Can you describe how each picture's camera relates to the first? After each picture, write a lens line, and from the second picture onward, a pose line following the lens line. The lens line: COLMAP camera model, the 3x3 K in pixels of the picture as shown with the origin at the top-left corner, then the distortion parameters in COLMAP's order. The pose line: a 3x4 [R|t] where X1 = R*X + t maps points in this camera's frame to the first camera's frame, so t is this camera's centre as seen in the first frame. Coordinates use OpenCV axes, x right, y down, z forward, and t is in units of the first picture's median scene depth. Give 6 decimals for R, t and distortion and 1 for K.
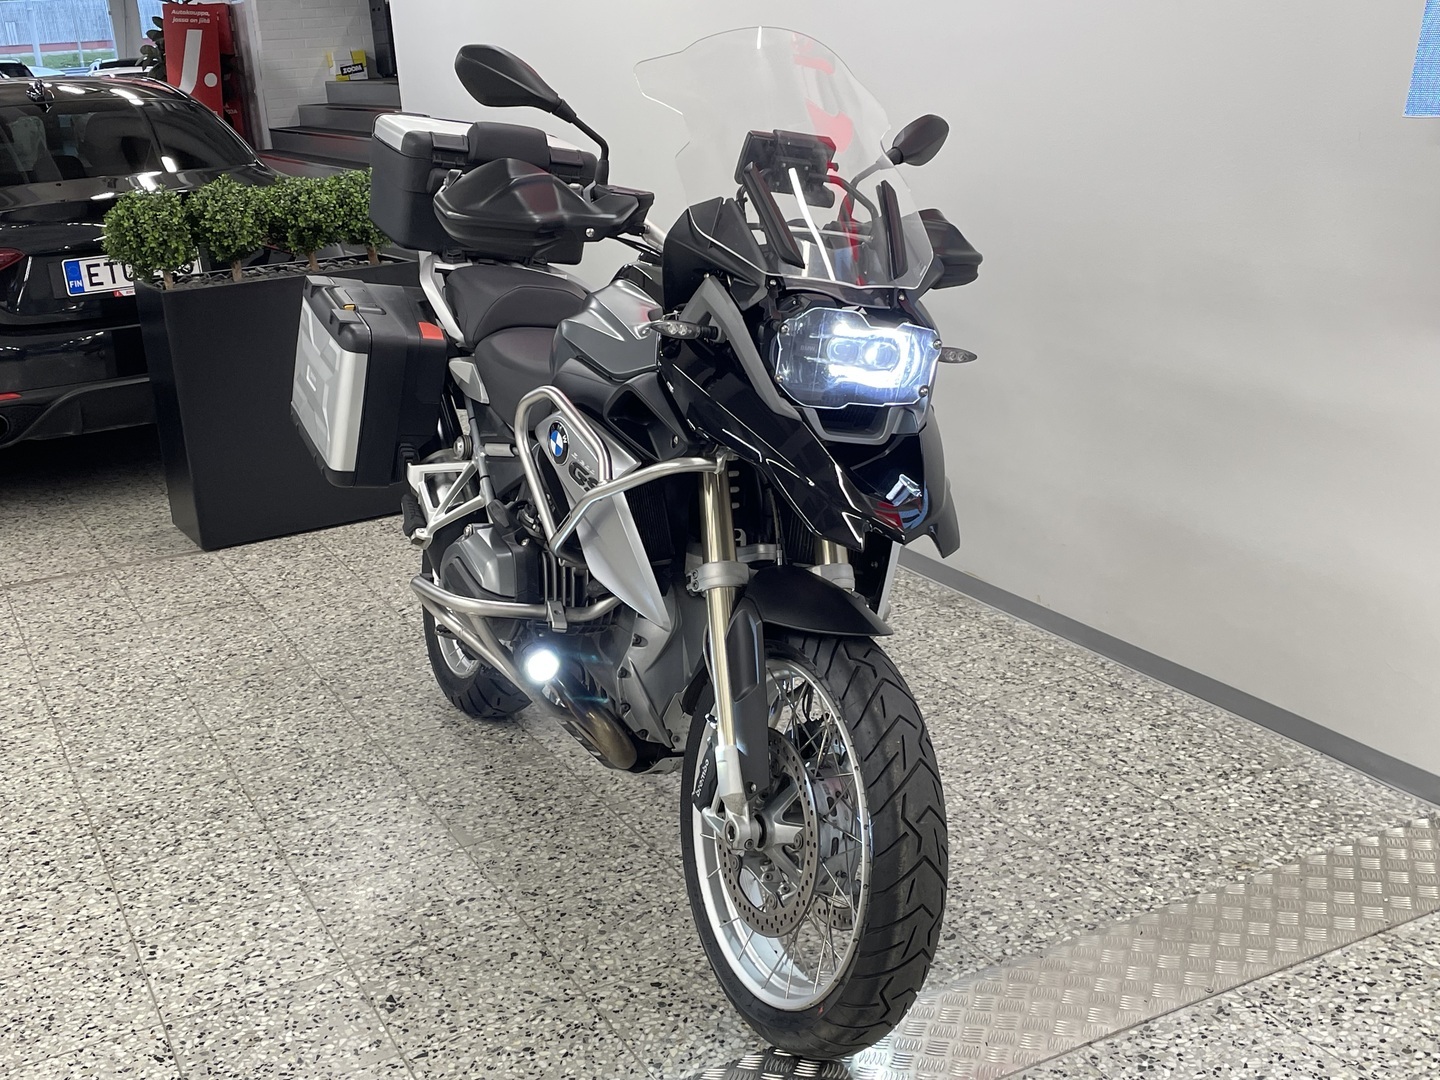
lens RADIAL K [[1712.8, 0, 735.0], [0, 1712.8, 519.8], [0, 0, 1]] dist [0.048937, 0.000000]
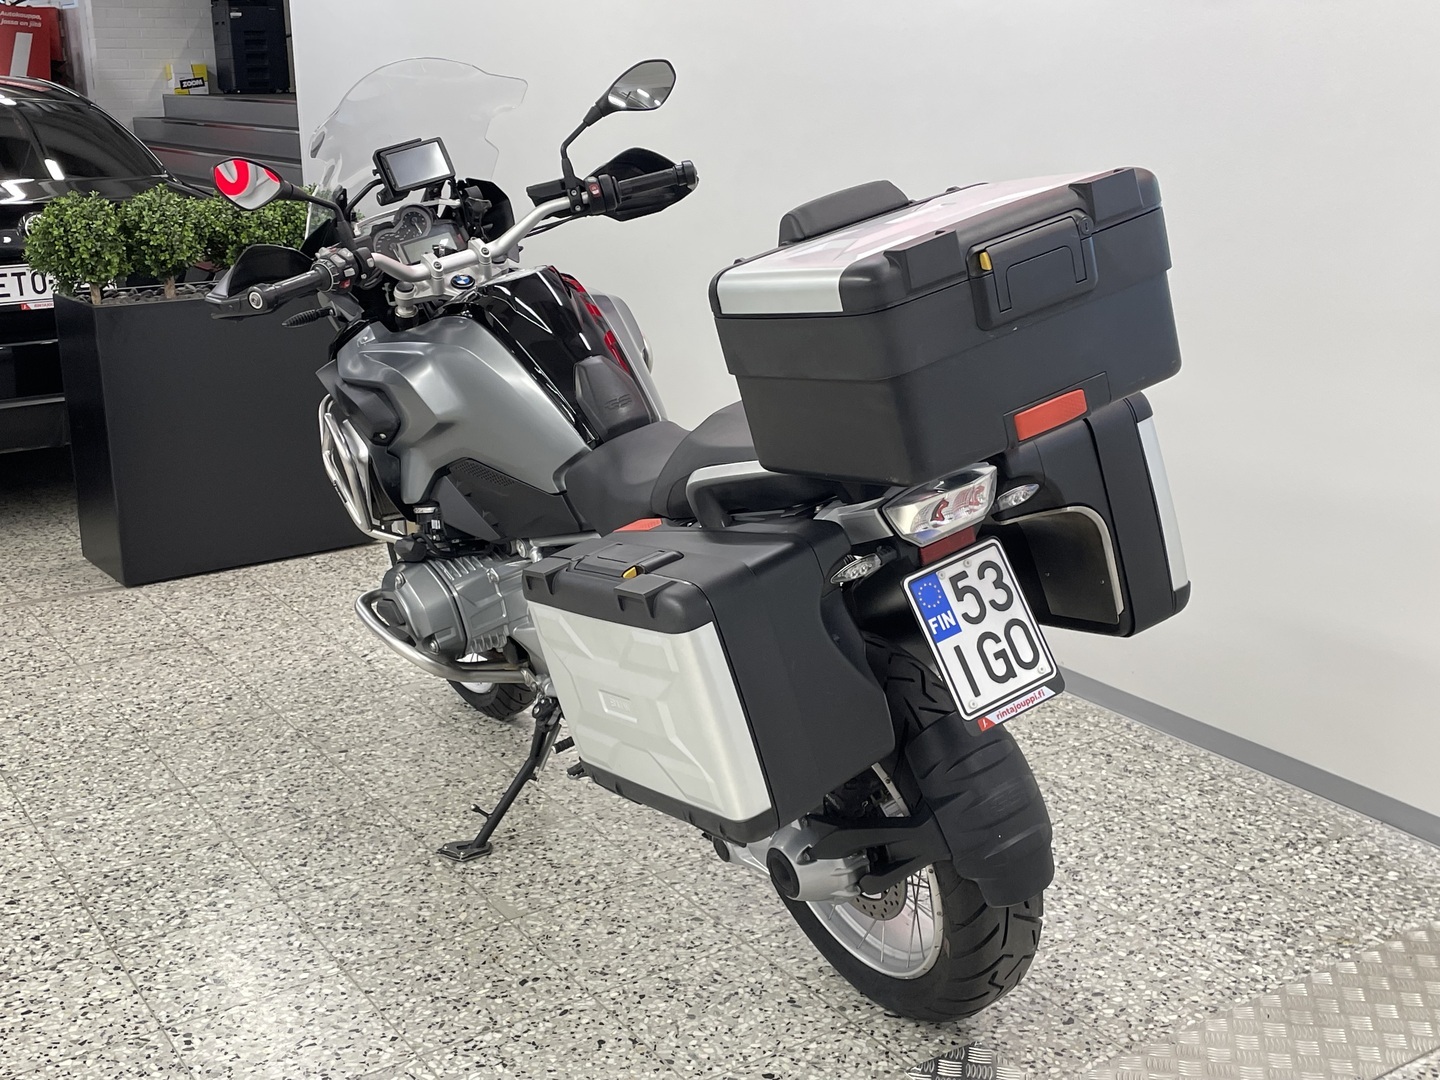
lens RADIAL K [[1712.8, 0, 728.1], [0, 1712.8, 536.8], [0, 0, 1]] dist [0.048937, 0.000000]
pose [[0.993693, 0.023722, 0.109601, -0.137751], [-0.022256, 0.999646, -0.014585, -0.004087], [-0.109908, 0.012054, 0.993869, 0.062696]]
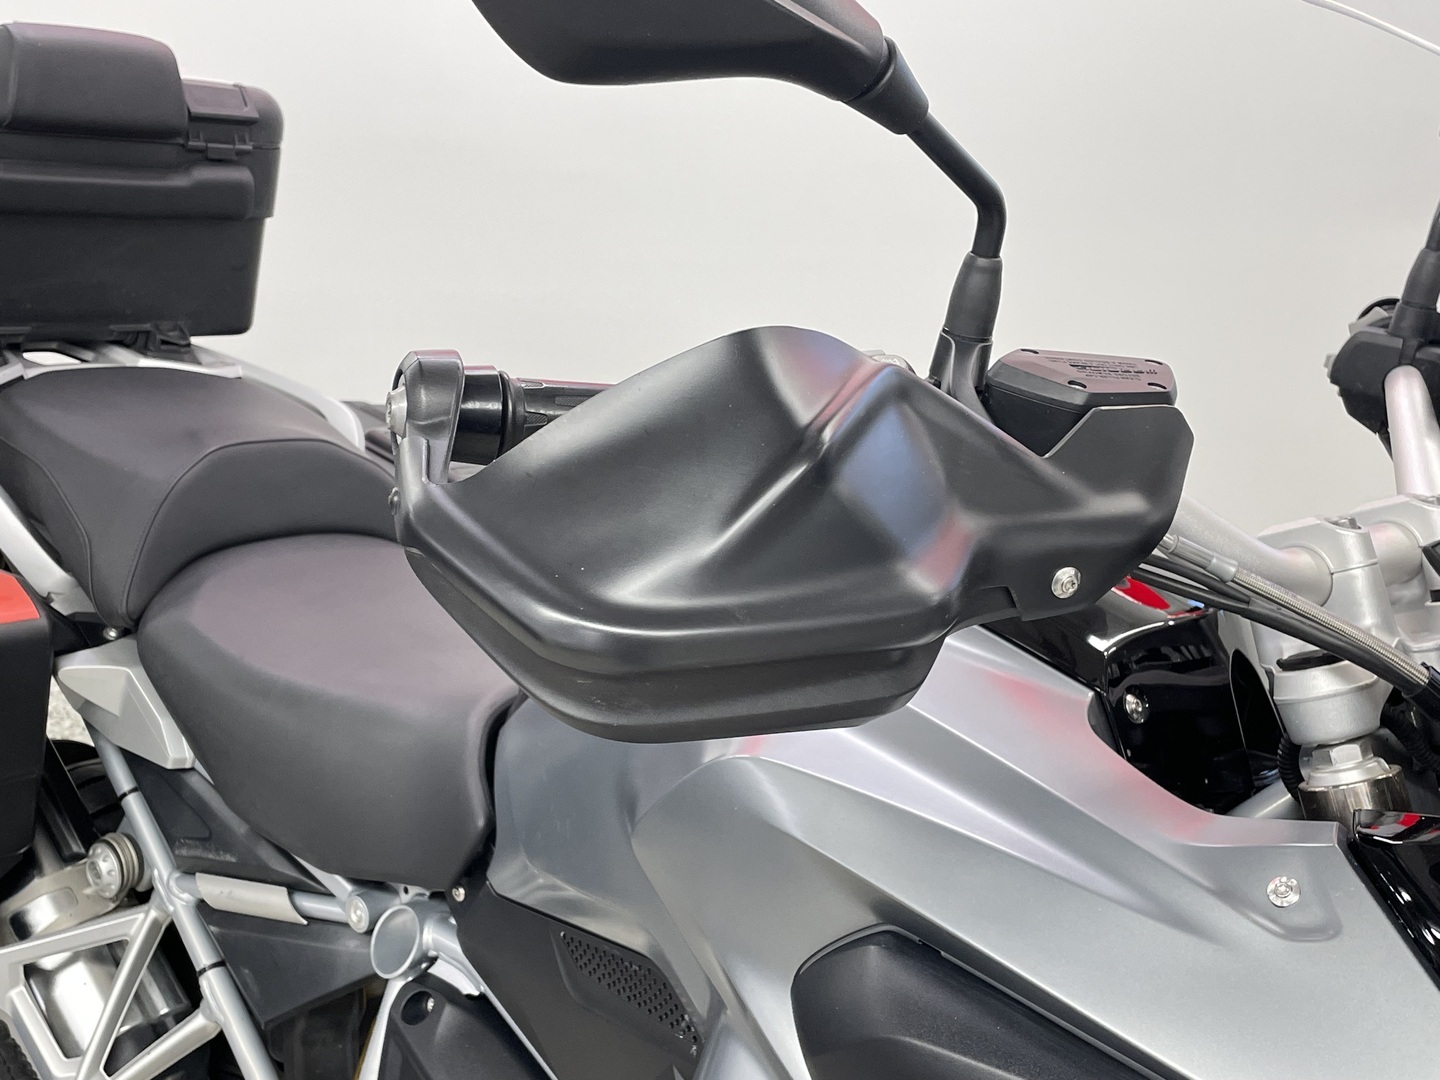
lens RADIAL K [[1712.8, 0, 722.2], [0, 1712.8, 539.4], [0, 0, 1]] dist [0.048937, 0.000000]
pose [[0.925890, -0.115709, 0.359636, -0.166719], [0.080206, 0.990446, 0.112173, -0.154595], [-0.369180, -0.075015, 0.926326, 0.592388]]
